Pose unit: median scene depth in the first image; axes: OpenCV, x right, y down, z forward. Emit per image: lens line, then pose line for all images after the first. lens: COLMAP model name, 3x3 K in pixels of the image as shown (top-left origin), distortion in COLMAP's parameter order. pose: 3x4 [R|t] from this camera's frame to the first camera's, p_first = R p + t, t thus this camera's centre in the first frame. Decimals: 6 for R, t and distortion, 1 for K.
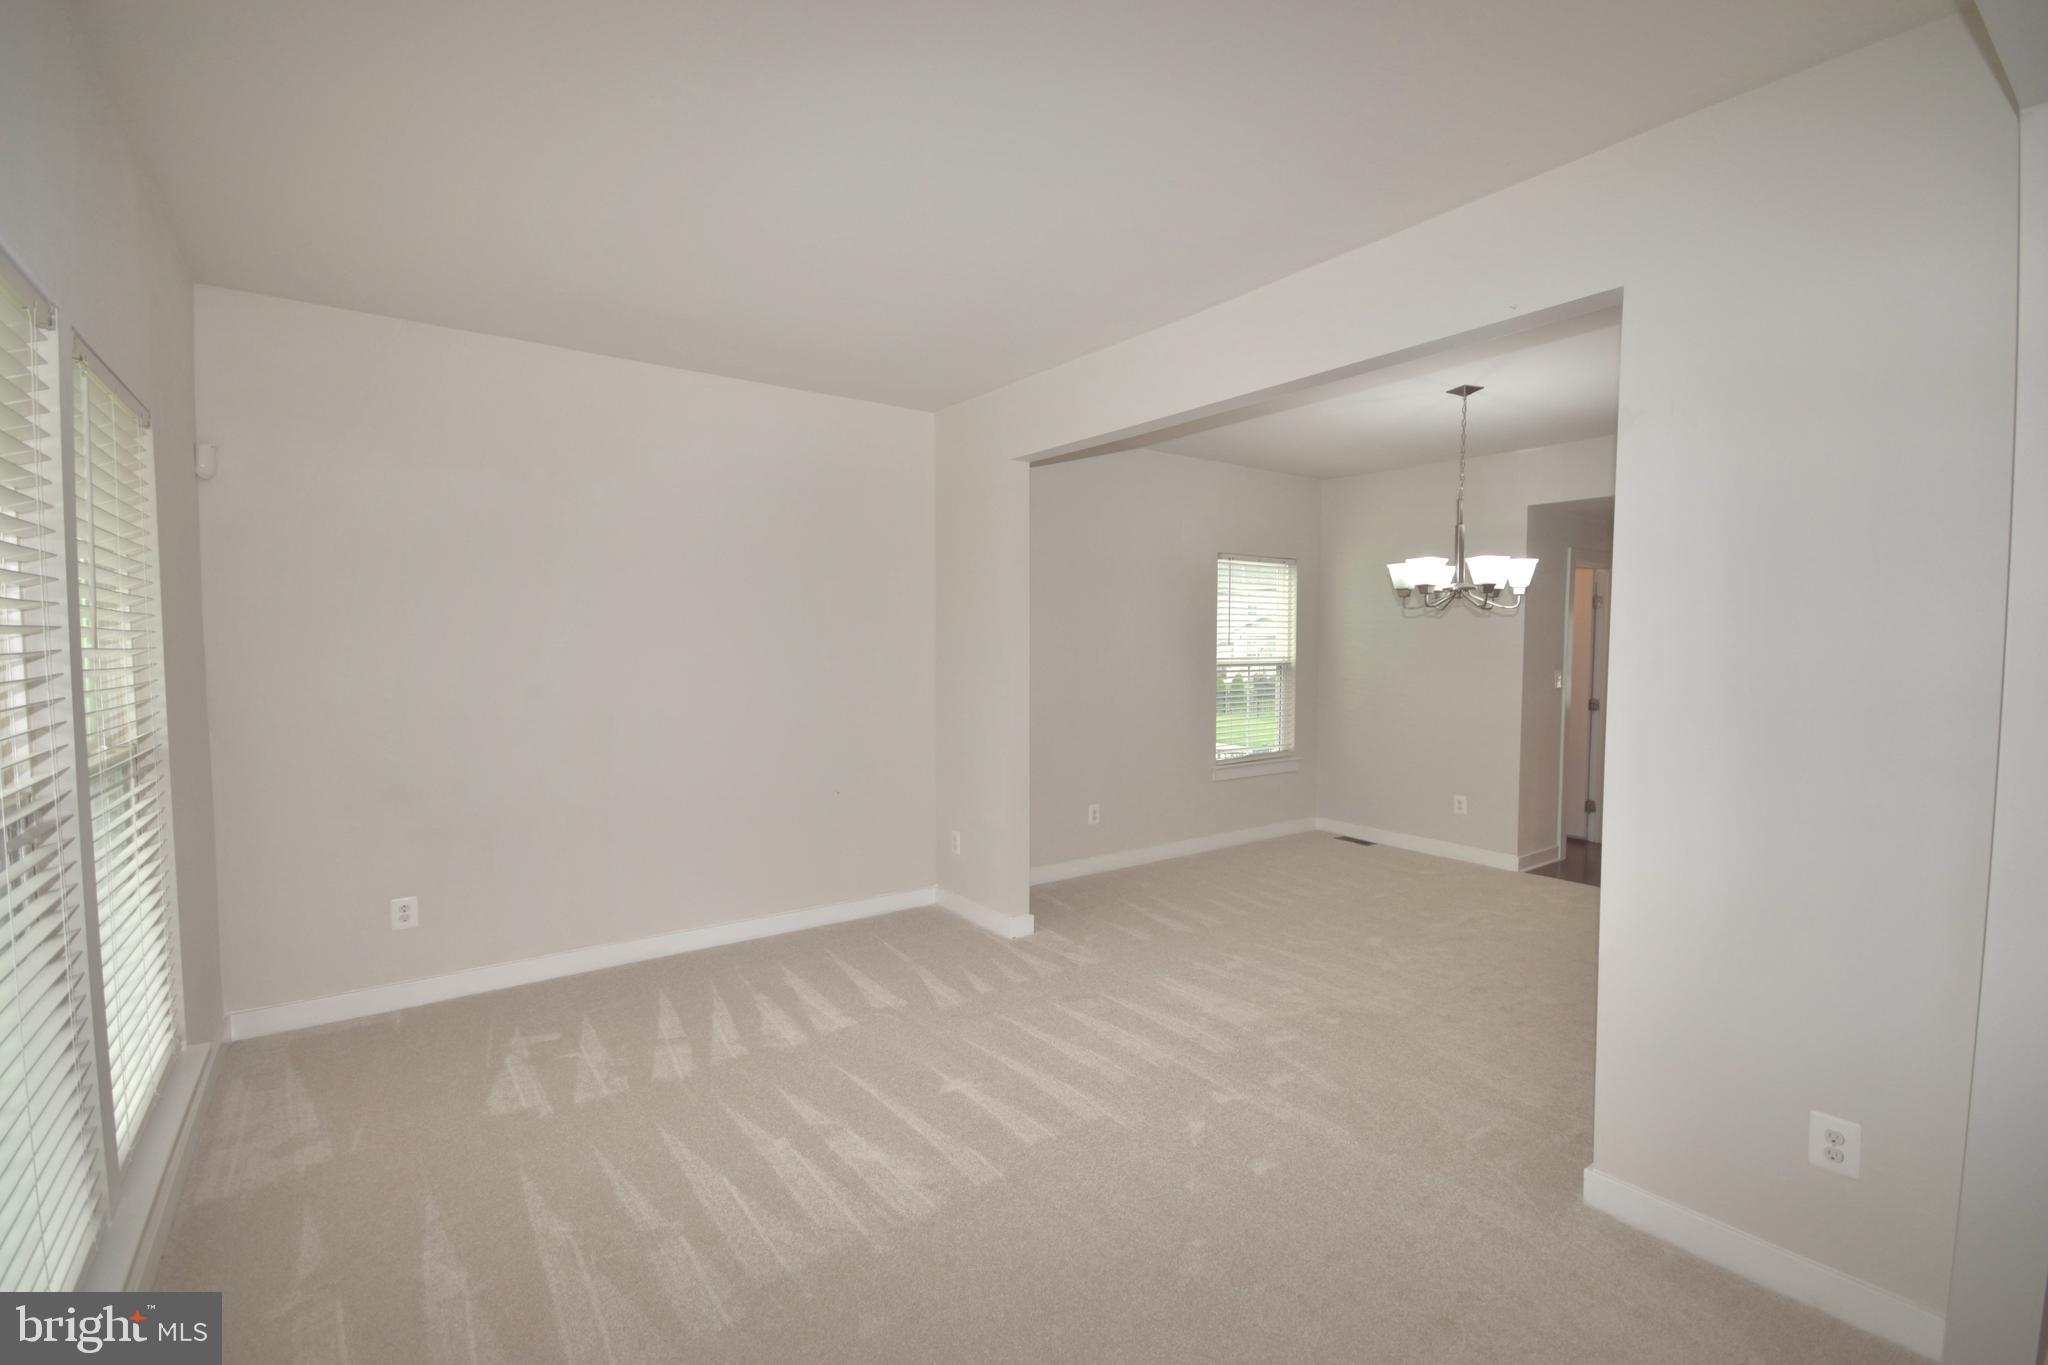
lens RADIAL K [[908.7, 0, 1028.5], [0, 908.7, 688.8], [0, 0, 1]] dist [0.000208, -0.000176]
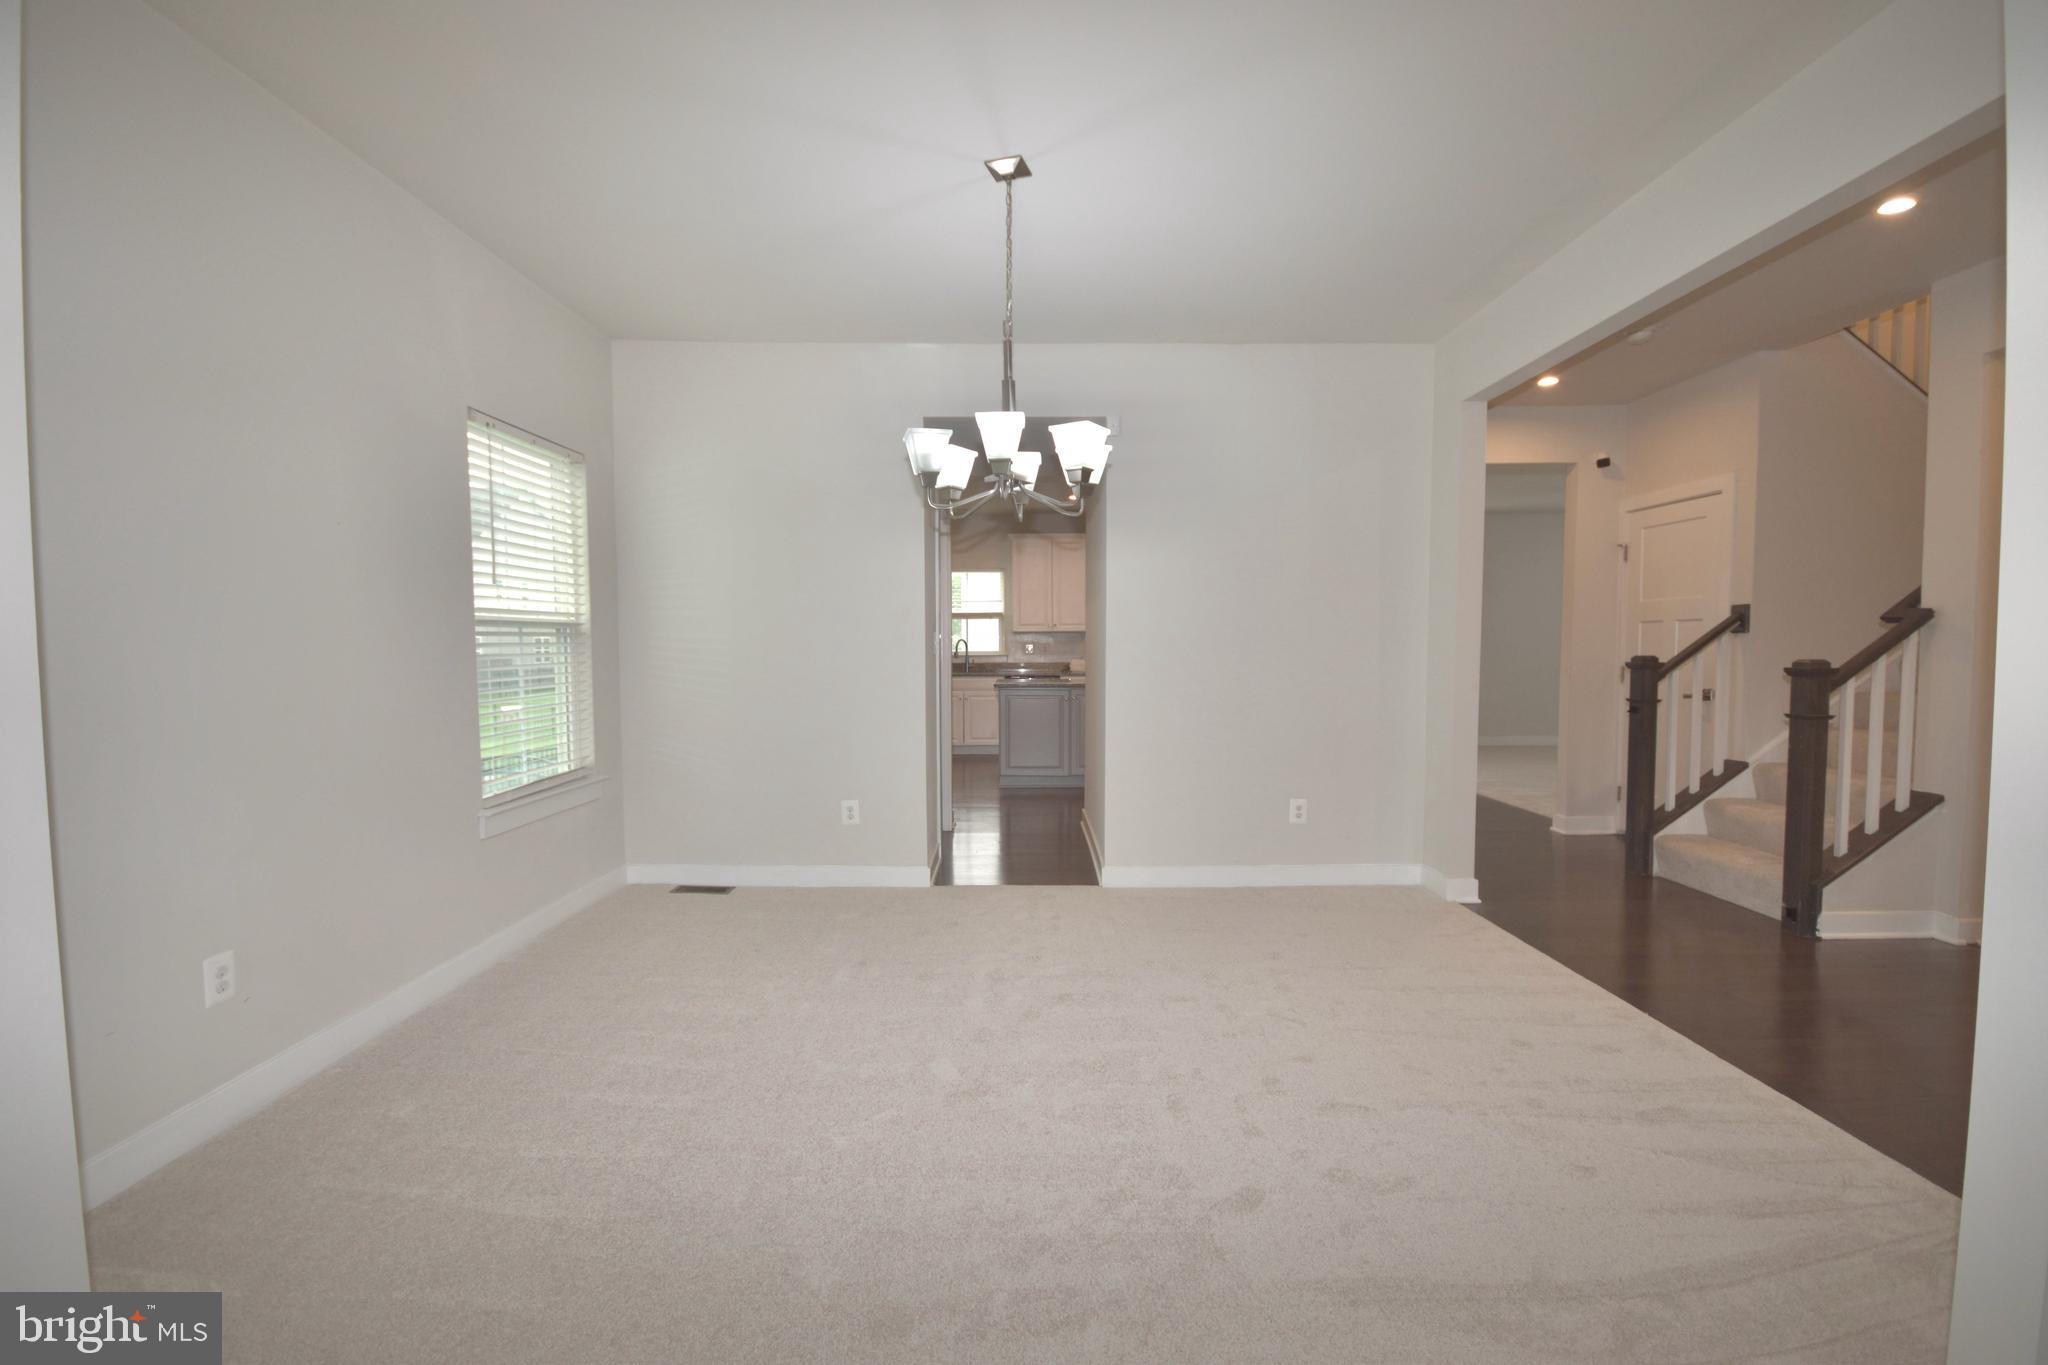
lens RADIAL K [[908.7, 0, 1028.5], [0, 908.7, 688.8], [0, 0, 1]] dist [0.000208, -0.000176]
pose [[0.590063, -0.048169, 0.805919, -0.031069], [0.046554, 0.998588, 0.025599, 0.013964], [-0.806014, 0.022414, 0.591473, 0.412502]]
